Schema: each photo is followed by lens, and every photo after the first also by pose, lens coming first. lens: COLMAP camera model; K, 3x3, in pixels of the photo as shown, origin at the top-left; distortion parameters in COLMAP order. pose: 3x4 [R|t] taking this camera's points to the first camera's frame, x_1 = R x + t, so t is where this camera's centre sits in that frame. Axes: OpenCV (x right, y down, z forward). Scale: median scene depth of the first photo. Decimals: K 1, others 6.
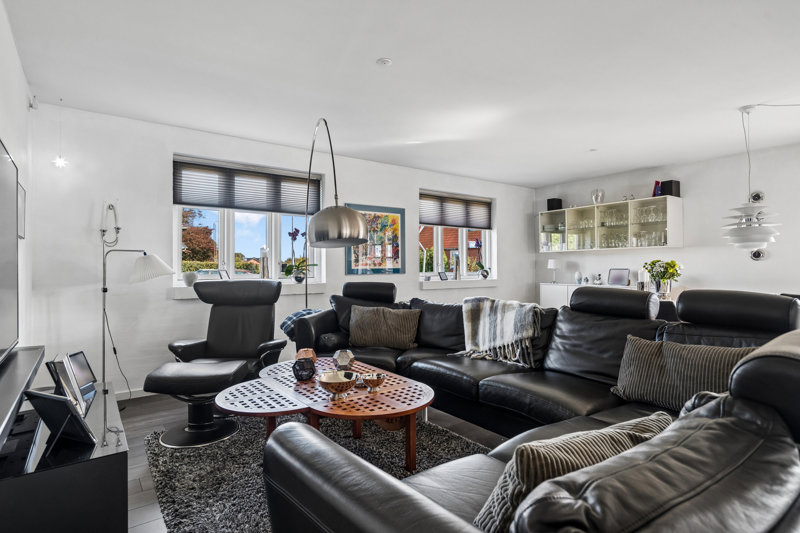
lens RADIAL K [[425.3, 0, 398.6], [0, 425.3, 261.9], [0, 0, 1]] dist [0.005582, 0.000464]
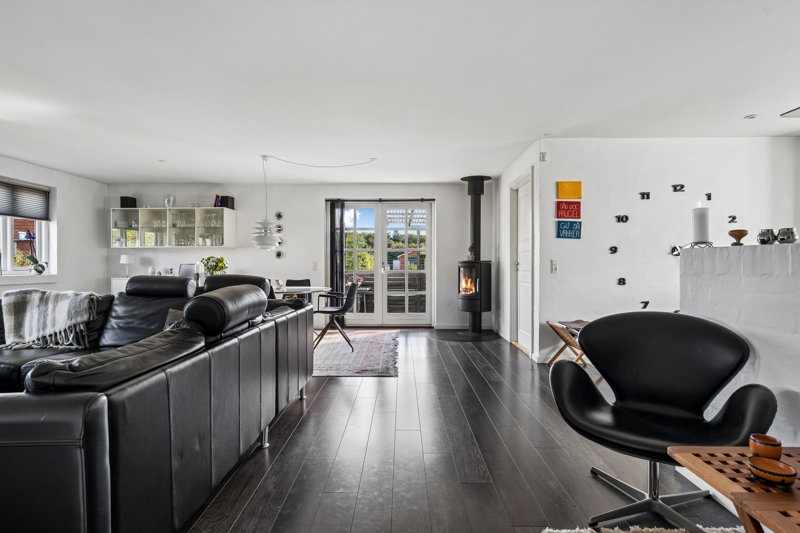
lens RADIAL K [[396.9, 0, 397.3], [0, 396.9, 266.1], [0, 0, 1]] dist [0.000203, 0.000250]
pose [[0.604878, 0.000661, 0.796318, -0.020567], [-0.012316, 0.999888, 0.008526, 0.009255], [-0.796223, -0.014964, 0.604818, -0.224252]]
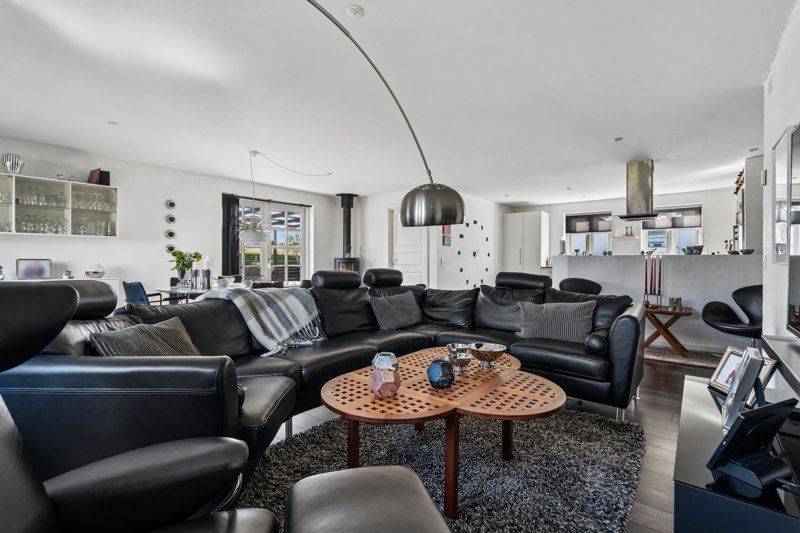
lens RADIAL K [[370.2, 0, 399.1], [0, 370.2, 266.3], [0, 0, 1]] dist [0.001365, 0.000795]
pose [[-0.253640, -0.011604, 0.967229, -0.582138], [-0.012924, 0.999879, 0.008607, 0.024442], [-0.967212, -0.010318, -0.253760, 0.821630]]
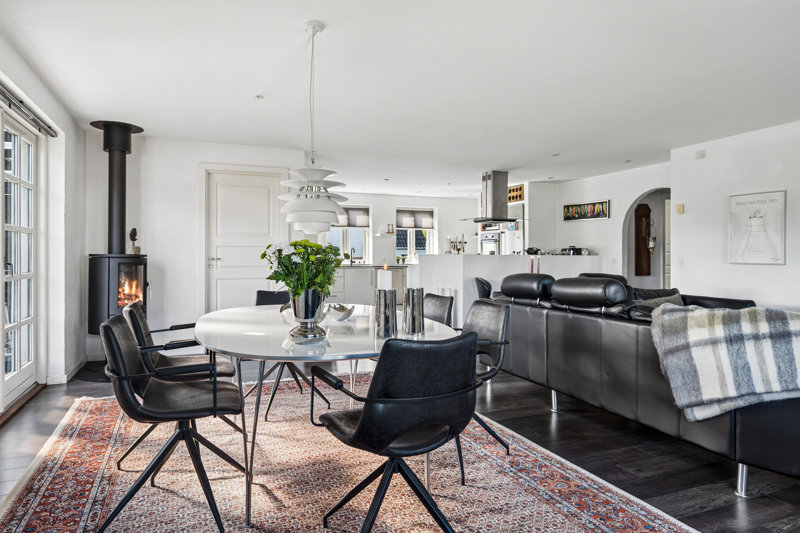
lens RADIAL K [[468.3, 0, 369.7], [0, 468.3, 256.7], [0, 0, 1]] dist [0.019950, 0.000620]
pose [[-0.961904, -0.000427, 0.273387, 0.525521], [-0.004224, 0.999903, -0.013301, 0.021260], [-0.273355, -0.013949, -0.961812, 1.664855]]
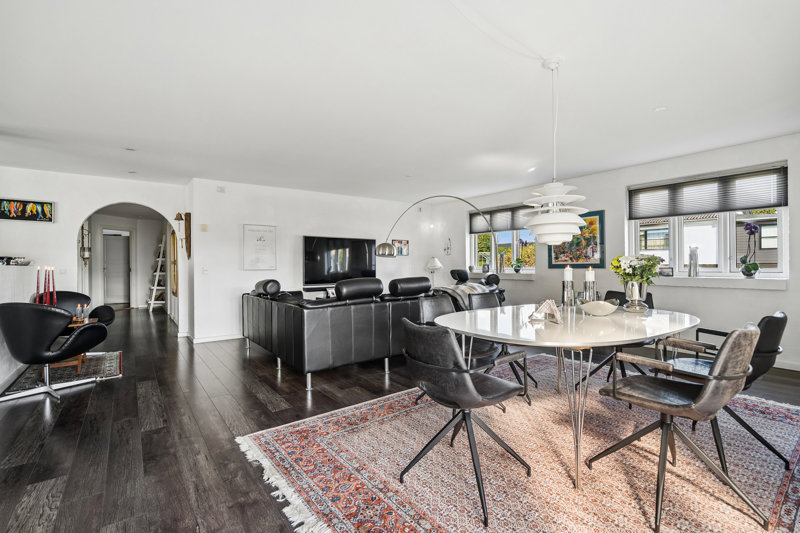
lens RADIAL K [[370.2, 0, 402.7], [0, 370.2, 264.3], [0, 0, 1]] dist [0.001365, 0.000795]
pose [[0.005463, 0.002534, -0.999982, 1.490320], [0.022724, 0.999738, 0.002658, 0.003442], [0.999727, -0.022738, 0.005404, 0.708908]]
